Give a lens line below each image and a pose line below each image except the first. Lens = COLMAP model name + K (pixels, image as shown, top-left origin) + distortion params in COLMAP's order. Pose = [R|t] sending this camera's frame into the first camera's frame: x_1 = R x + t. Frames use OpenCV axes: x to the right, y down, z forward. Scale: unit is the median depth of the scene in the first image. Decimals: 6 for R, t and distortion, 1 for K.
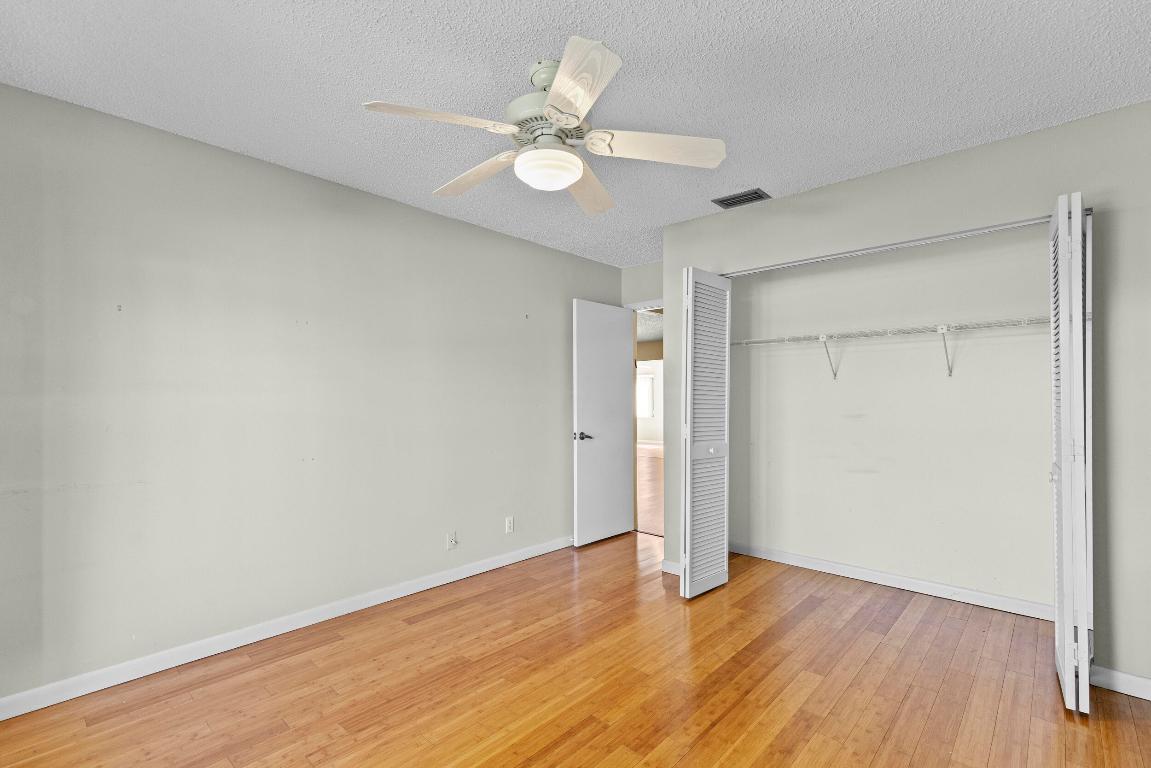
lens RADIAL K [[517.6, 0, 575.5], [0, 517.6, 384.0], [0, 0, 1]] dist [0.003237, 0.000220]
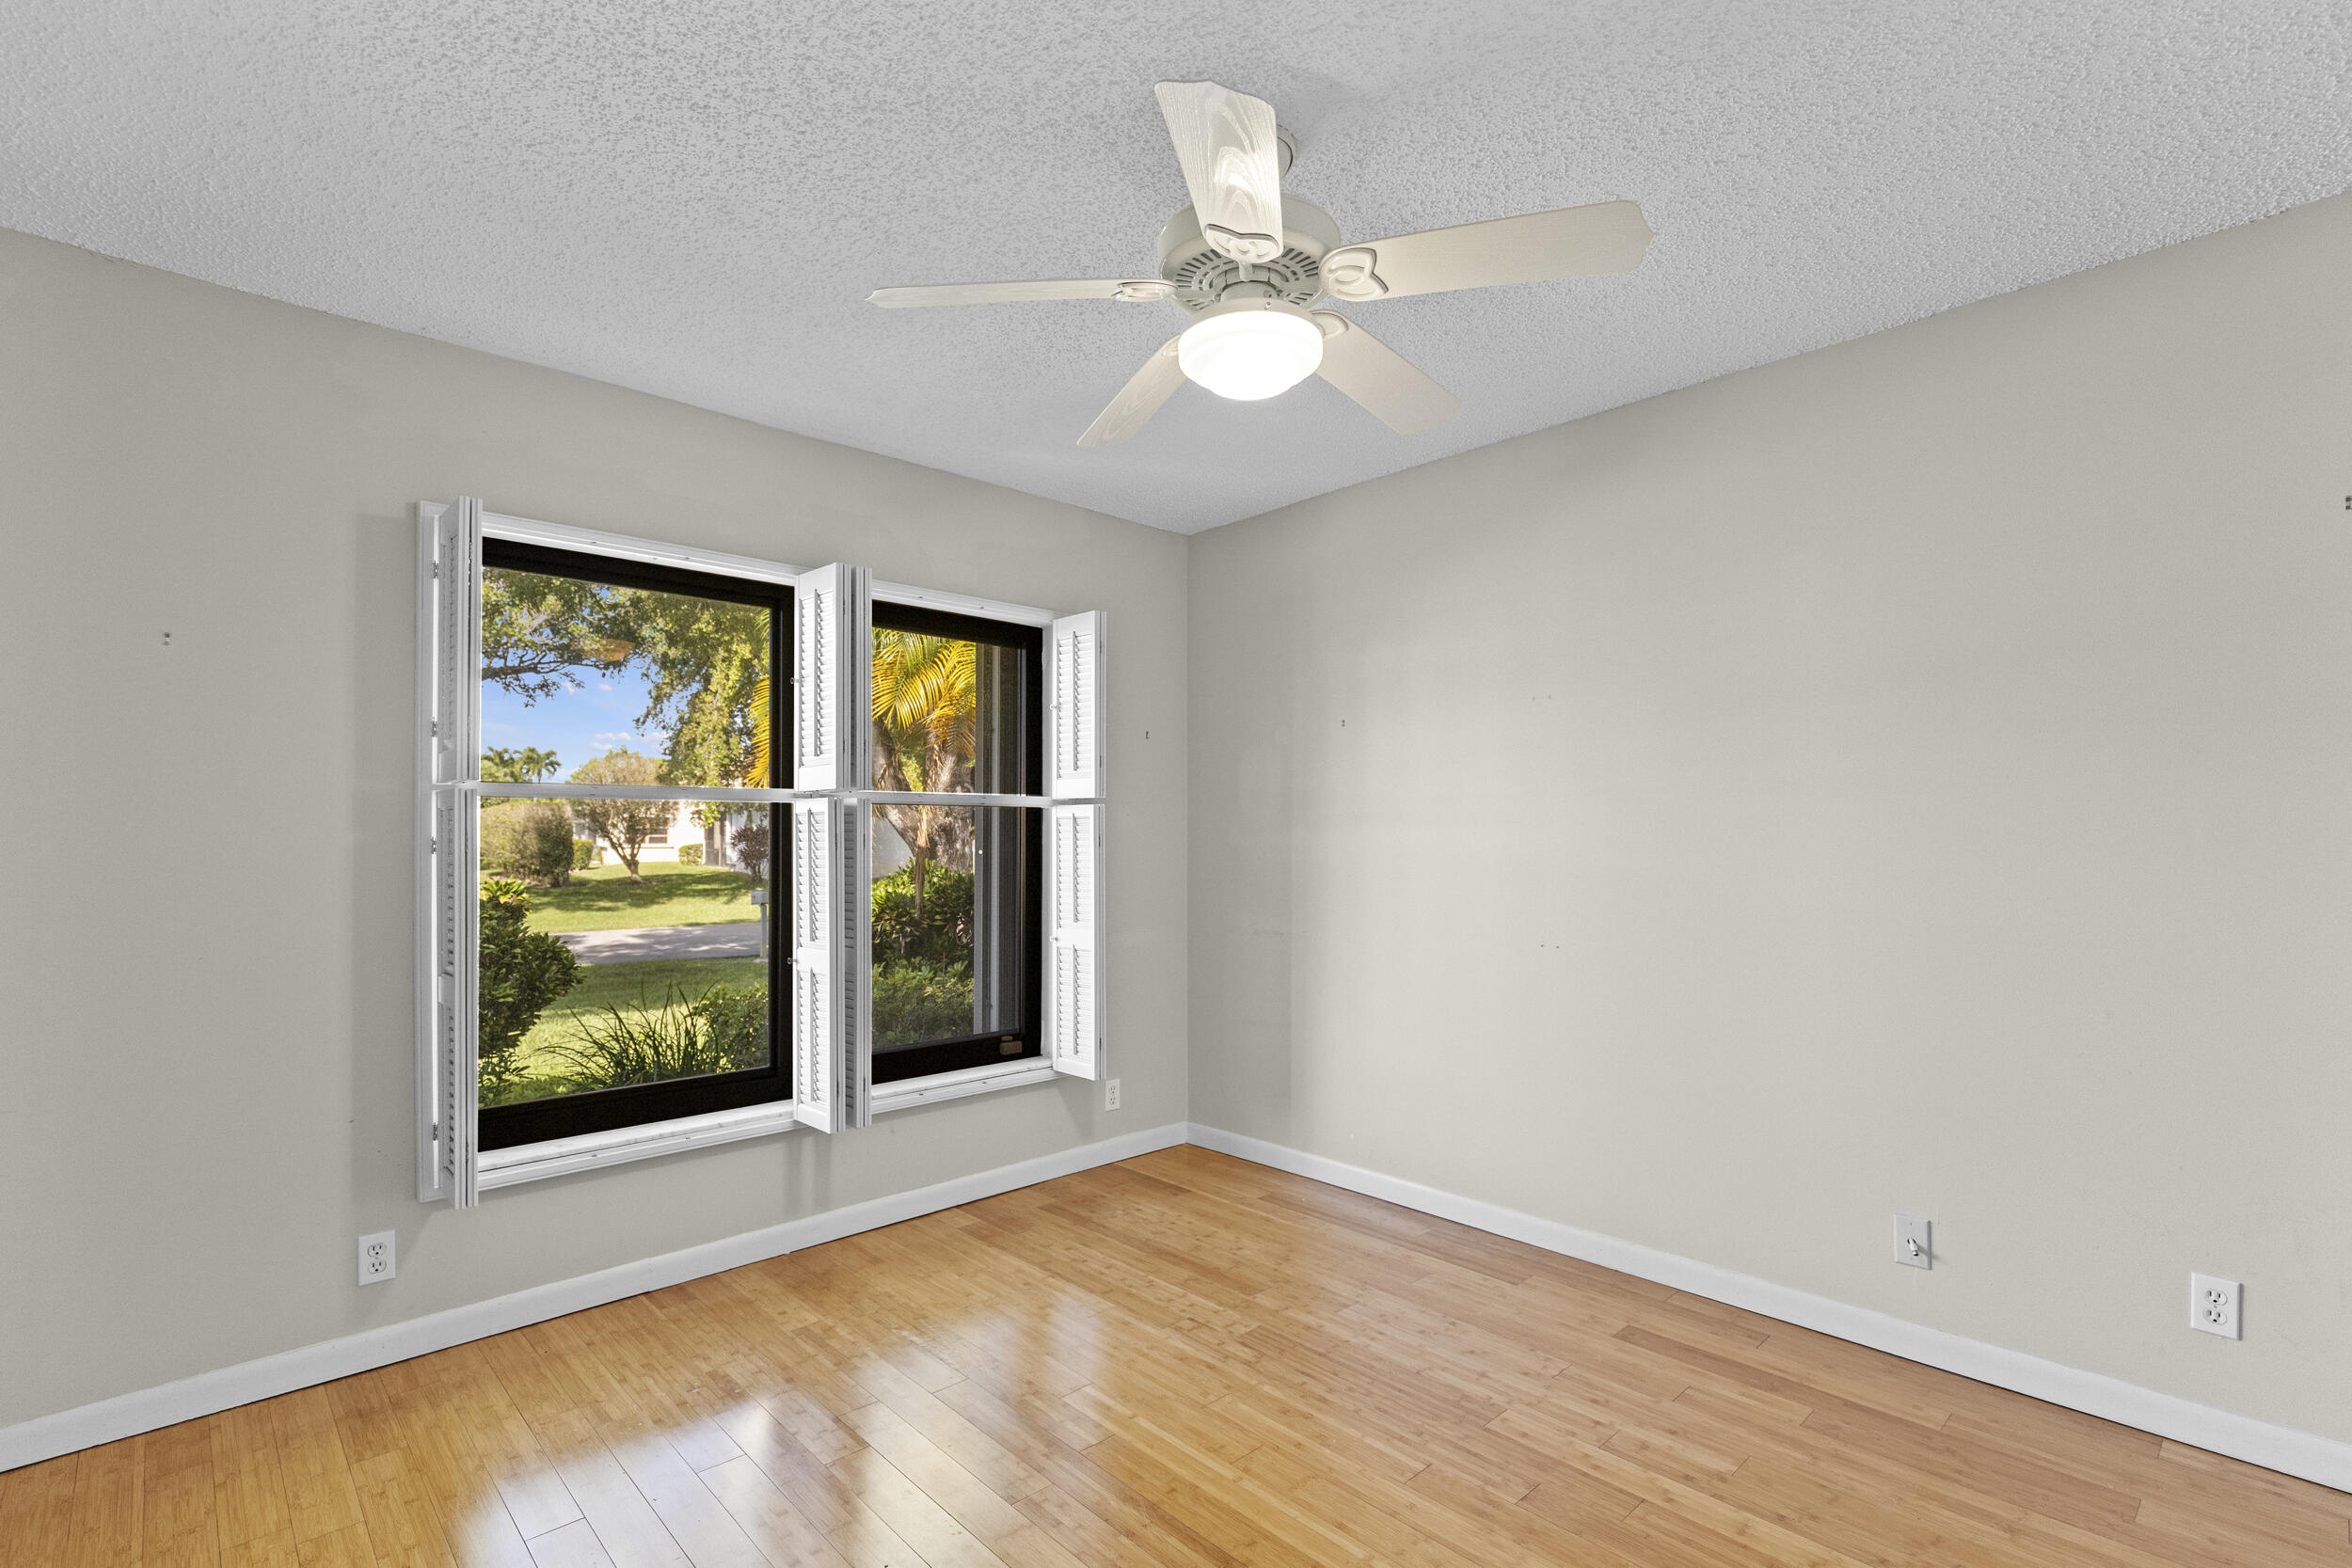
lens RADIAL K [[1057.3, 0, 1174.5], [0, 1057.3, 792.7], [0, 0, 1]] dist [0.001885, -0.000803]
pose [[-0.060895, -0.036356, -0.997482, 0.713323], [0.026227, 0.998933, -0.038010, 0.018838], [0.997800, -0.028476, -0.059876, 0.767773]]
